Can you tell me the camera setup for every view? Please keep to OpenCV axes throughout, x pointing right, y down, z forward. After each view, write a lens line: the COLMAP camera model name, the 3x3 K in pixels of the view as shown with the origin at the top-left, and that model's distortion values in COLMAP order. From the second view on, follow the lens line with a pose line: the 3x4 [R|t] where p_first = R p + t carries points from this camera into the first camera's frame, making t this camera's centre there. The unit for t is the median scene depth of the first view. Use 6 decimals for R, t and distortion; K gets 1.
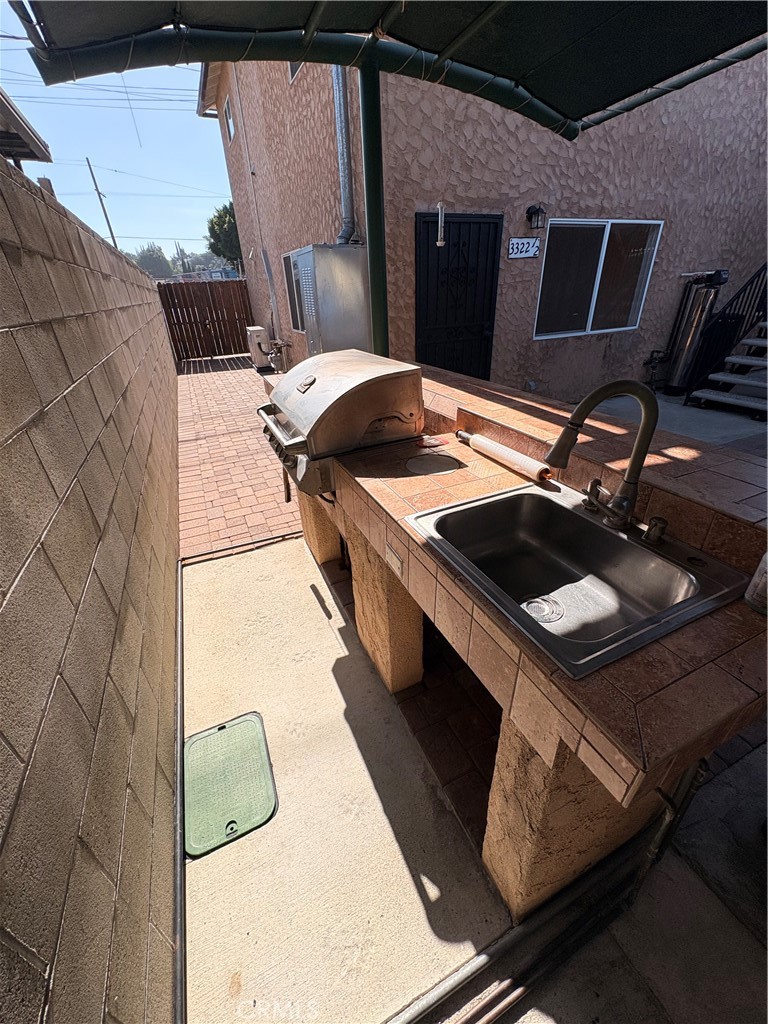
lens RADIAL K [[408.6, 0, 380.1], [0, 408.6, 512.2], [0, 0, 1]] dist [-0.000060, 0.000558]
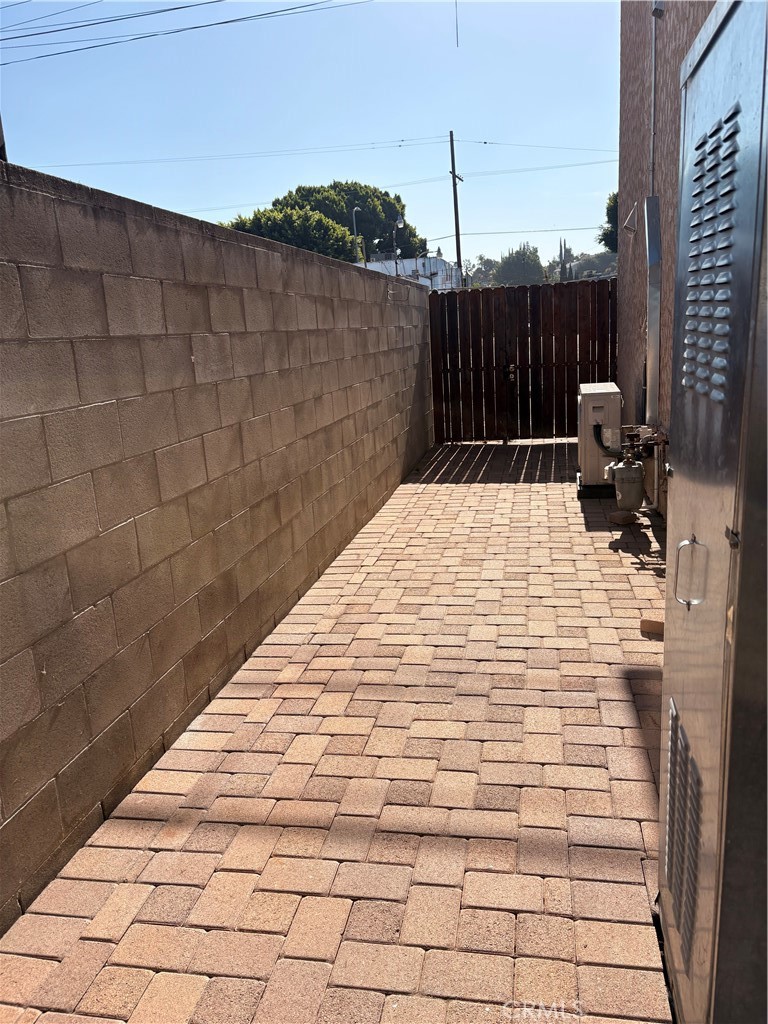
lens RADIAL K [[779.6, 0, 378.9], [0, 779.6, 512.4], [0, 0, 1]] dist [0.026746, -0.032387]
pose [[0.816934, 0.128641, -0.562201, -0.038166], [-0.259199, 0.952705, -0.158646, -0.140650], [0.515204, 0.275325, 0.811641, 0.274102]]
